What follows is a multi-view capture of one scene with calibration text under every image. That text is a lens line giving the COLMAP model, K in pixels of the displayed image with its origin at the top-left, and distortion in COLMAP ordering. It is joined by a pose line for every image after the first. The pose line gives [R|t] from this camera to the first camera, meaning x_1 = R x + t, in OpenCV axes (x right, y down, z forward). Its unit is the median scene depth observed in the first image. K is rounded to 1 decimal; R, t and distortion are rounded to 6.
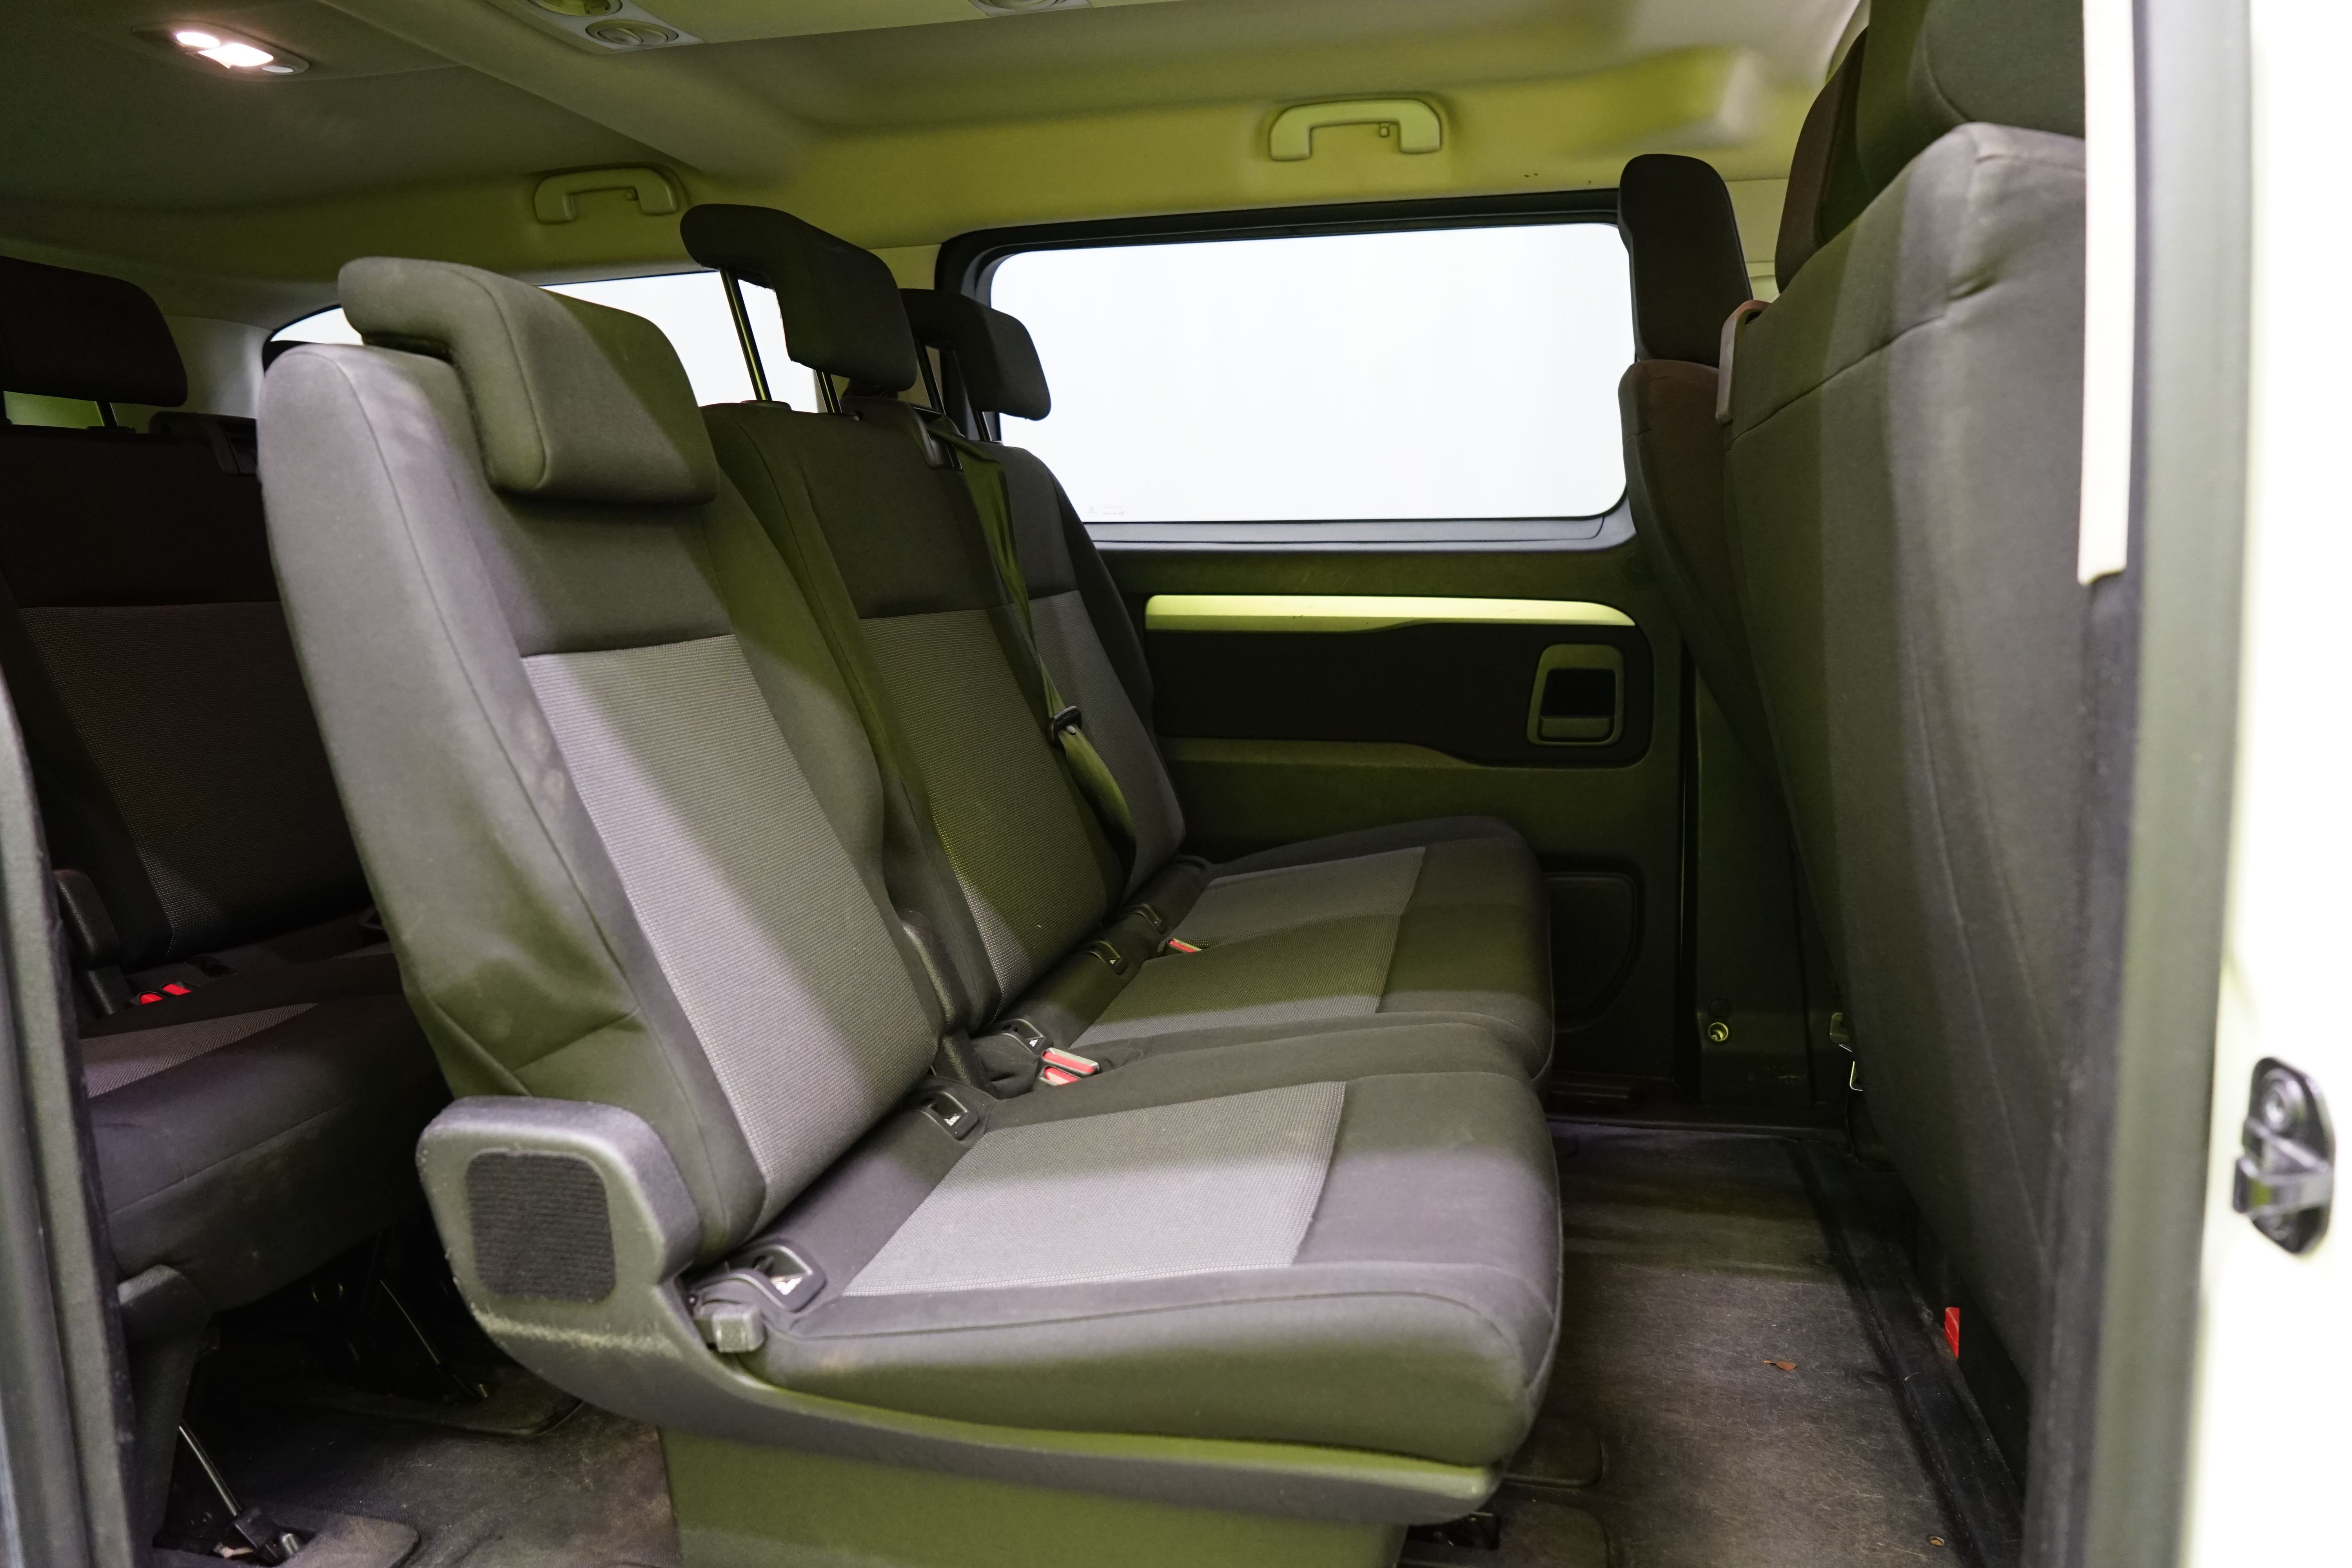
lens RADIAL K [[1587.3, 0, 1175.7], [0, 1587.3, 788.9], [0, 0, 1]] dist [-0.017319, 0.001683]
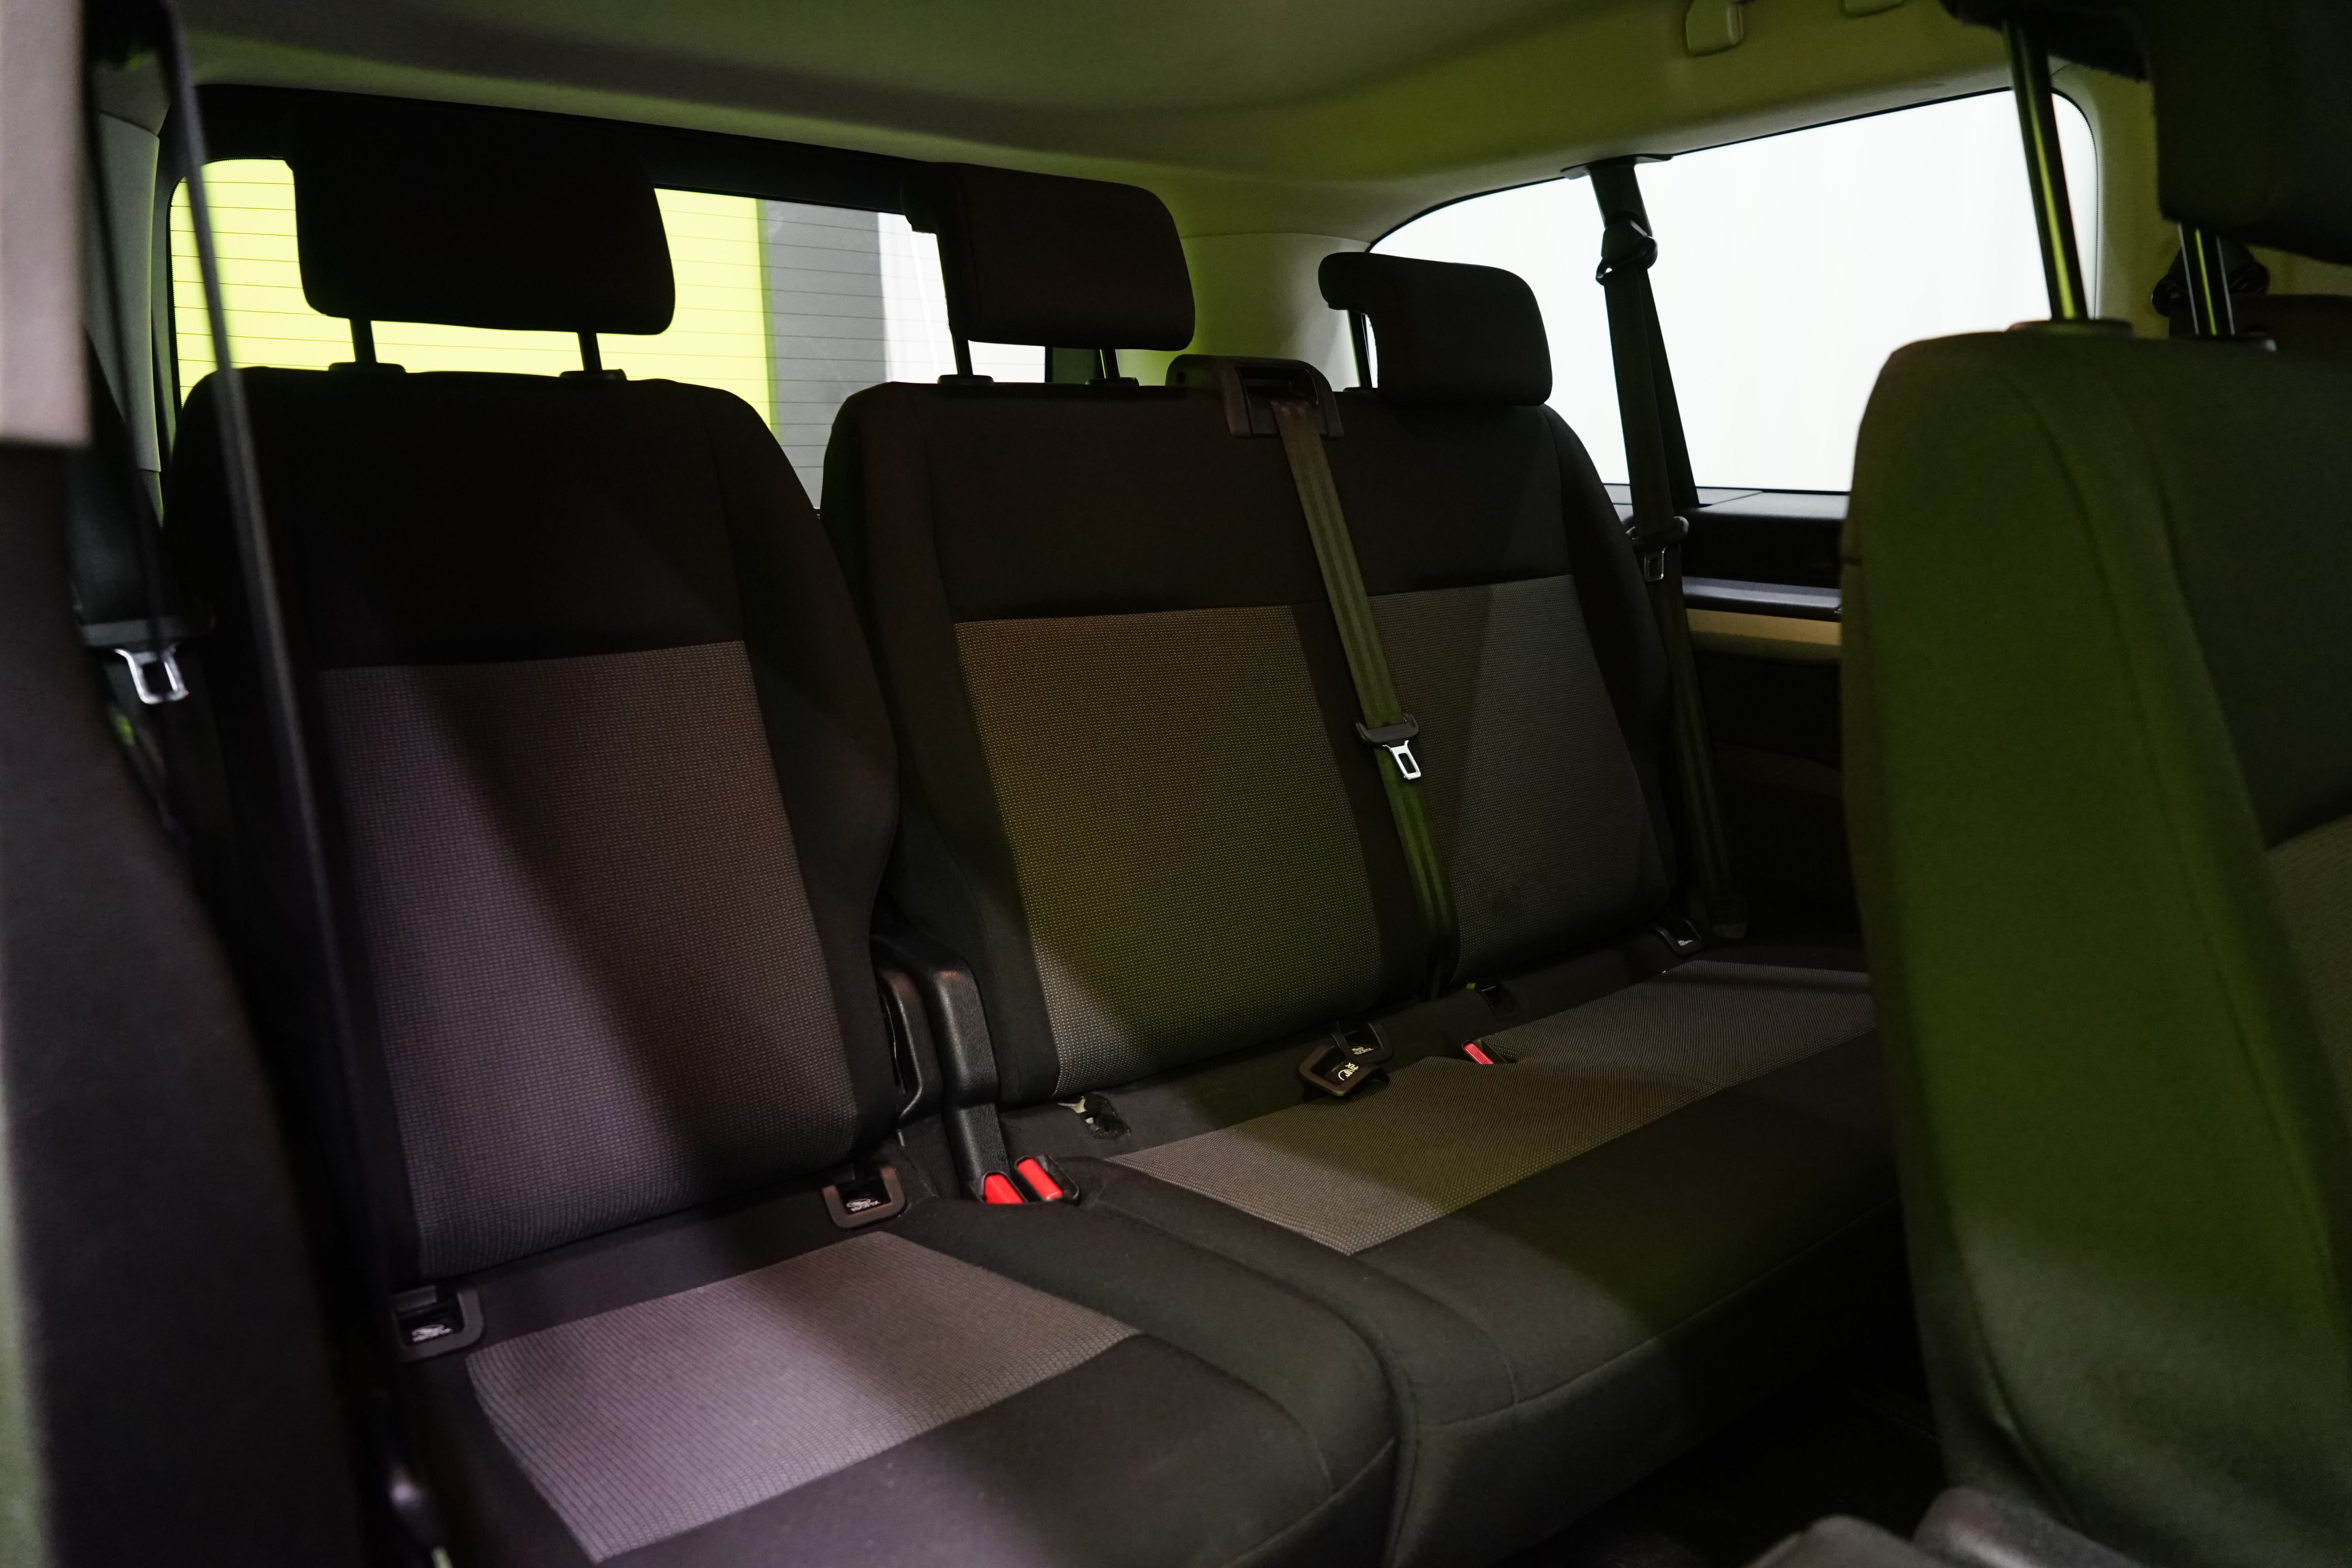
lens RADIAL K [[1587.3, 0, 1171.3], [0, 1587.3, 787.4], [0, 0, 1]] dist [-0.017319, 0.001683]
pose [[0.763285, 0.132035, -0.632426, -0.131406], [-0.092458, 0.991142, 0.095336, -0.115570], [0.639412, -0.014296, 0.768731, 0.440044]]
